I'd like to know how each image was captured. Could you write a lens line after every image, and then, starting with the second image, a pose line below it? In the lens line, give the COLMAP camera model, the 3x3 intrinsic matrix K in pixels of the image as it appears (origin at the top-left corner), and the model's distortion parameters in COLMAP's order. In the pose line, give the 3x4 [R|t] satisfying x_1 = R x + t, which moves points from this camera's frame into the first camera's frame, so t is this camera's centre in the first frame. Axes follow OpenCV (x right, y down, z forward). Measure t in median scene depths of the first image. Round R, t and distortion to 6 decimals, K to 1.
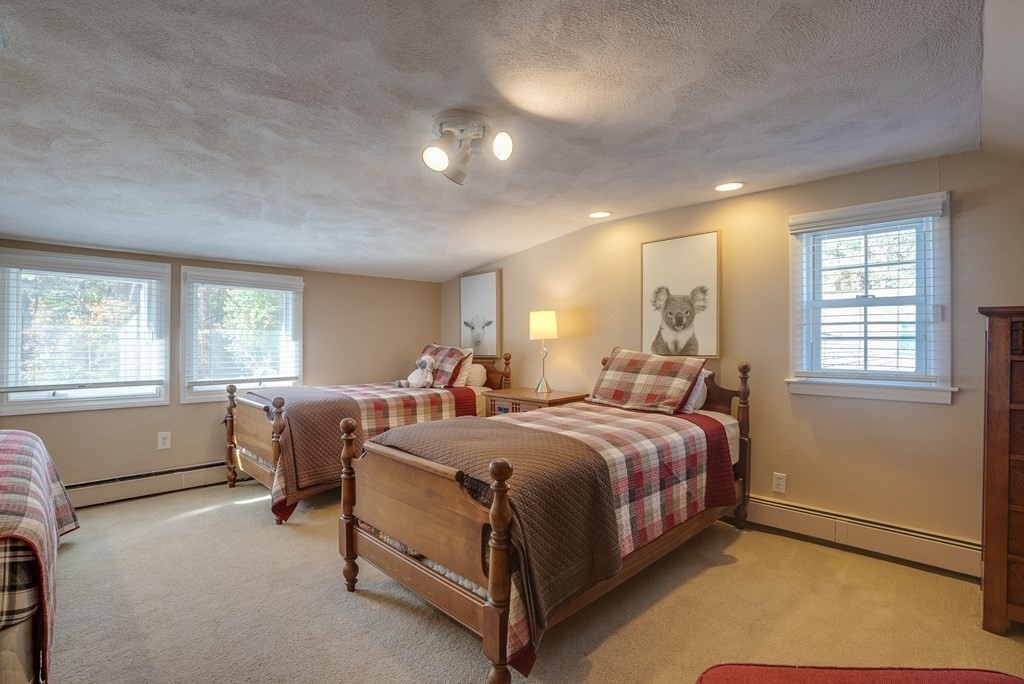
lens RADIAL K [[488.3, 0, 512.0], [0, 488.3, 342.0], [0, 0, 1]] dist [-0.032521, 0.000408]
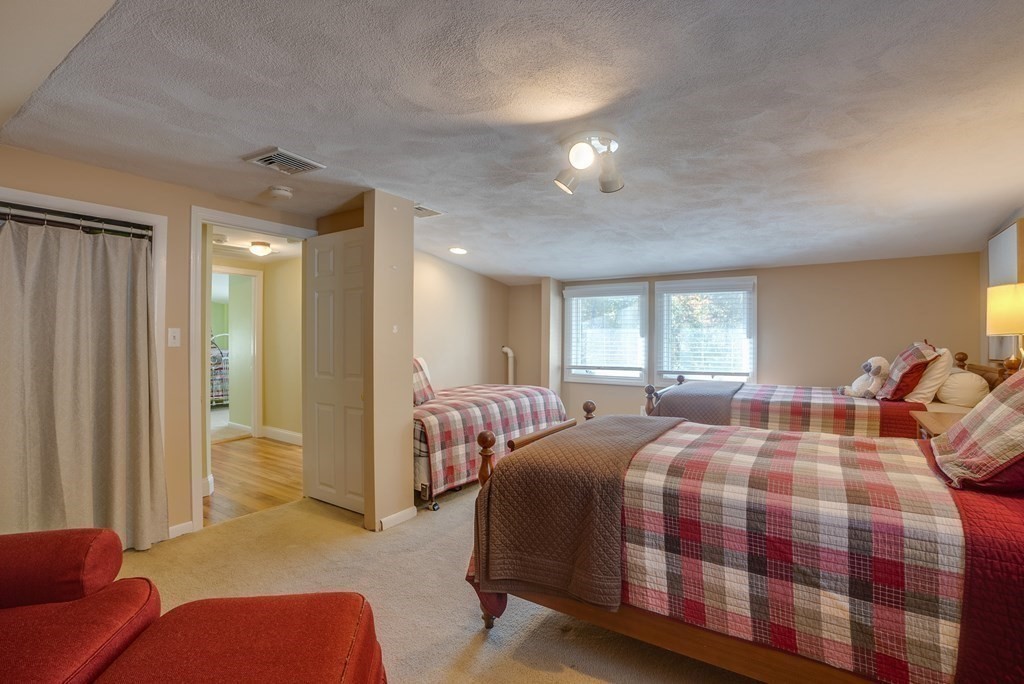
lens RADIAL K [[508.6, 0, 528.0], [0, 508.6, 334.6], [0, 0, 1]] dist [-0.069608, 0.038213]
pose [[0.188630, -0.010067, -0.981997, 0.615141], [0.002314, 0.999949, -0.009806, -0.001056], [0.982046, -0.000423, 0.188644, 0.401329]]
